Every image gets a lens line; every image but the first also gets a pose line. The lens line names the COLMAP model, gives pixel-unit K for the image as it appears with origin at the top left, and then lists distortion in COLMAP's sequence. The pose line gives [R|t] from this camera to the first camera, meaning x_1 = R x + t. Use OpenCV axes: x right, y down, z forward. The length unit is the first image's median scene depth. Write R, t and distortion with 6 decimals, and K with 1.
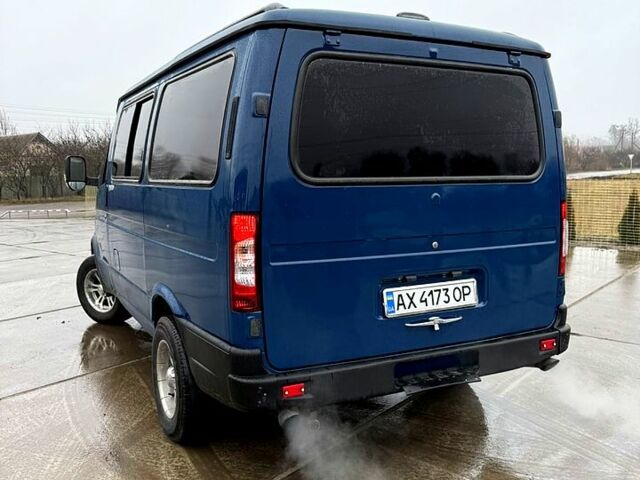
lens RADIAL K [[582.5, 0, 320.0], [0, 582.5, 240.0], [0, 0, 1]] dist [0.077928, -0.001148]
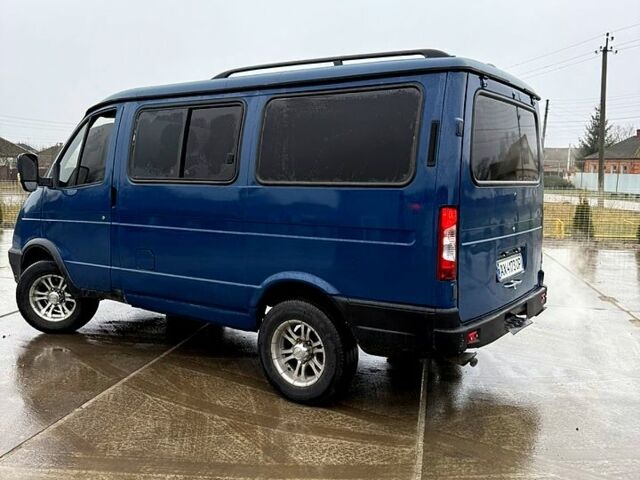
lens RADIAL K [[582.5, 0, 320.0], [0, 582.5, 240.0], [0, 0, 1]] dist [0.077928, -0.001148]
pose [[0.902335, -0.030775, 0.429936, -0.739106], [0.034356, 0.999410, -0.000565, 0.015777], [-0.429665, 0.015281, 0.902859, -0.068110]]
